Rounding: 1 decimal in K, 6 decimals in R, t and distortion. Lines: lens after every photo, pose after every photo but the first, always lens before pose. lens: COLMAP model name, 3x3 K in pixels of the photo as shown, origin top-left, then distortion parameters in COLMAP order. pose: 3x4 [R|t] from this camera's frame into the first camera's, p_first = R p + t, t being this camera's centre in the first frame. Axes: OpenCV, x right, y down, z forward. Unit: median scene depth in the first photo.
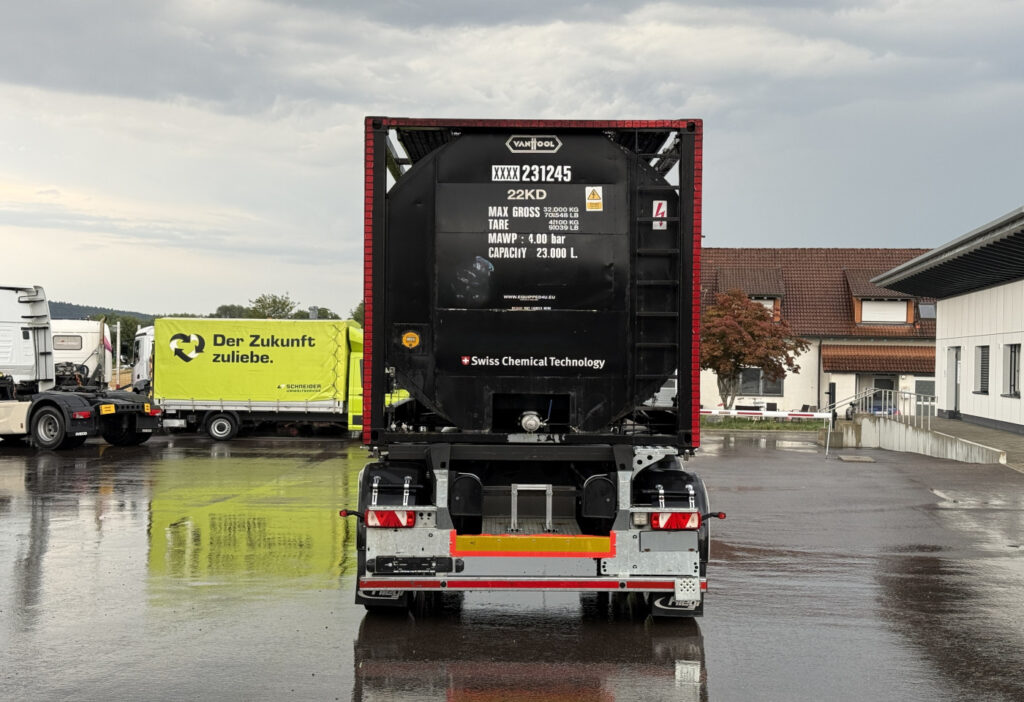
lens RADIAL K [[1459.0, 0, 510.9], [0, 1459.0, 342.6], [0, 0, 1]] dist [0.184333, -0.017105]
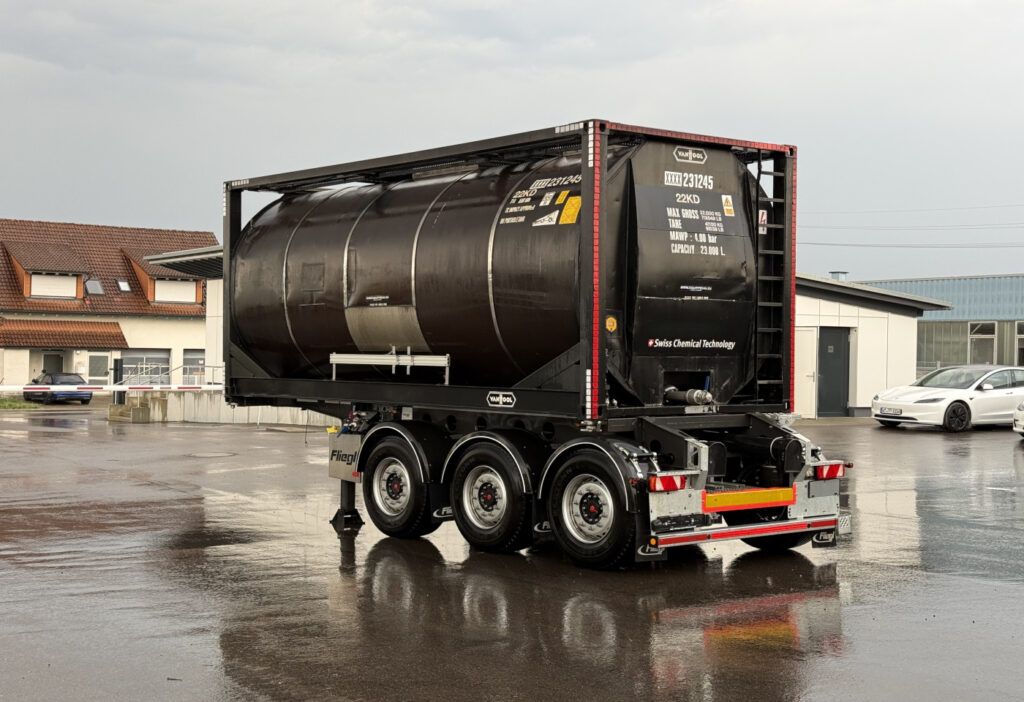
lens RADIAL K [[1474.1, 0, 512.0], [0, 1474.1, 351.0], [0, 0, 1]] dist [0.171953, -0.010551]
pose [[0.776901, -0.005278, 0.629600, -0.833692], [-0.009417, 0.999756, 0.020001, -0.003222], [-0.629552, -0.021467, 0.776662, 0.178304]]
